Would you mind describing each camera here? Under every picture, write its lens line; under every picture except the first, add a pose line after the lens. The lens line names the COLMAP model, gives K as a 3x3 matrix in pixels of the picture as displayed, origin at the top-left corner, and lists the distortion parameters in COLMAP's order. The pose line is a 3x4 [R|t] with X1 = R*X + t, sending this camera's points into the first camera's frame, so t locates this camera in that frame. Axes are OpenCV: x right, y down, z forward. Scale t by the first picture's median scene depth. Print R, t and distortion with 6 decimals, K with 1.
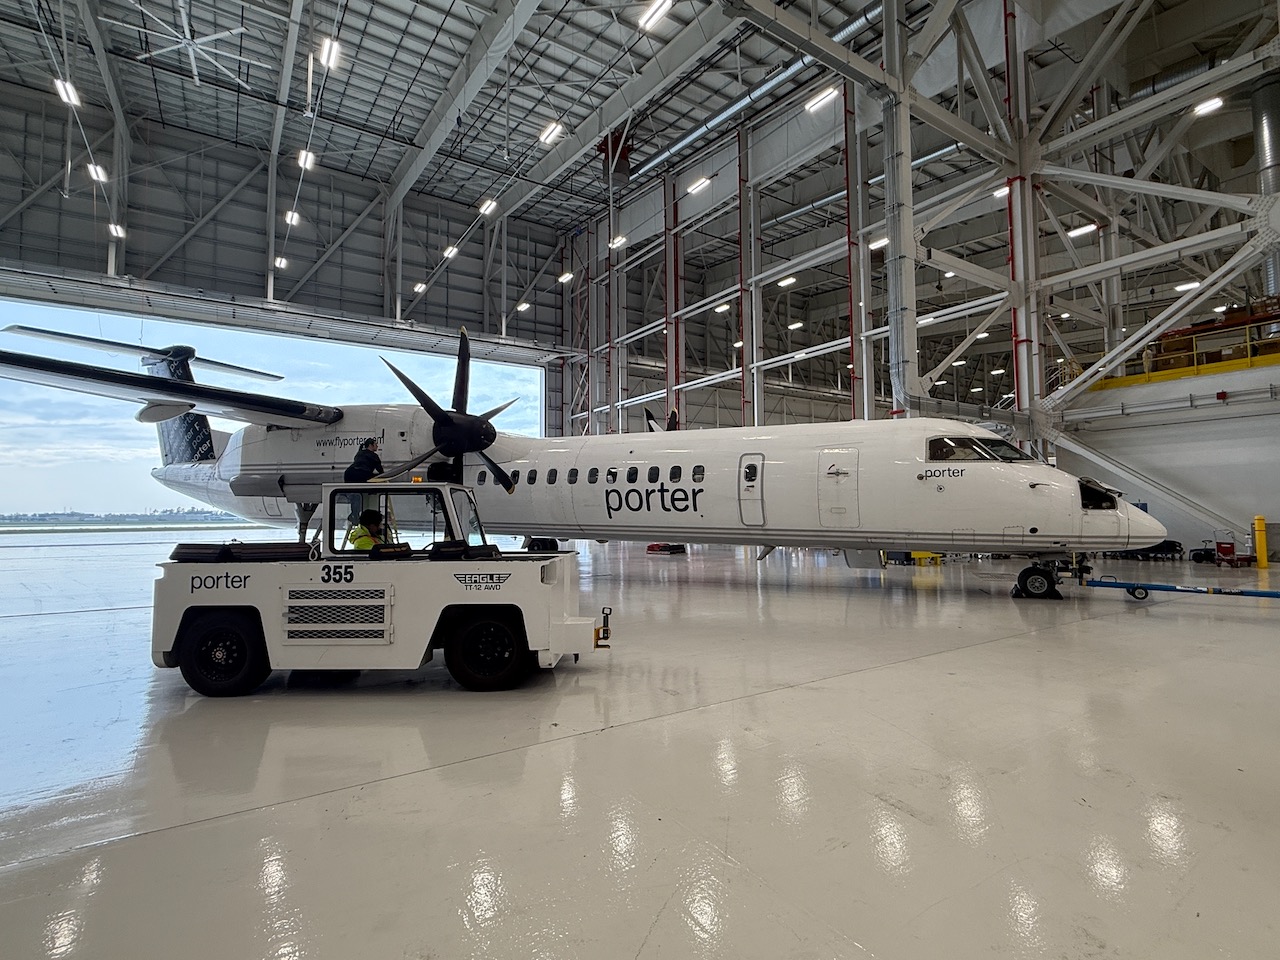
lens RADIAL K [[633.6, 0, 640.0], [0, 633.6, 480.0], [0, 0, 1]] dist [0.000940, 0.000237]
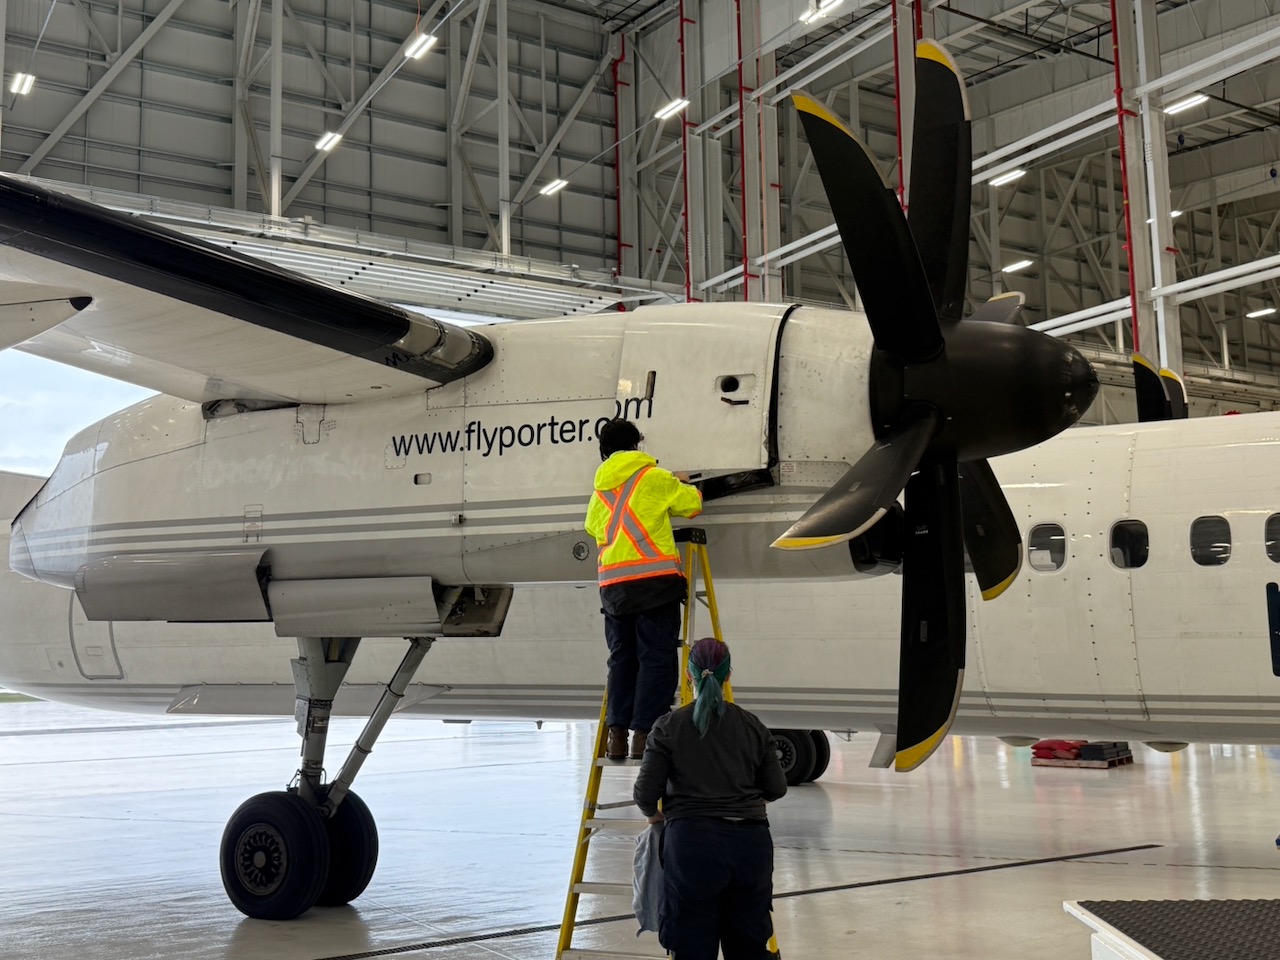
lens RADIAL K [[1339.0, 0, 640.0], [0, 1339.0, 480.0], [0, 0, 1]] dist [0.208798, -0.489838]
pose [[0.999252, -0.018954, -0.033696, -0.092420], [0.016227, 0.996710, -0.079415, 0.003656], [0.035090, 0.078809, 0.996272, 0.085252]]
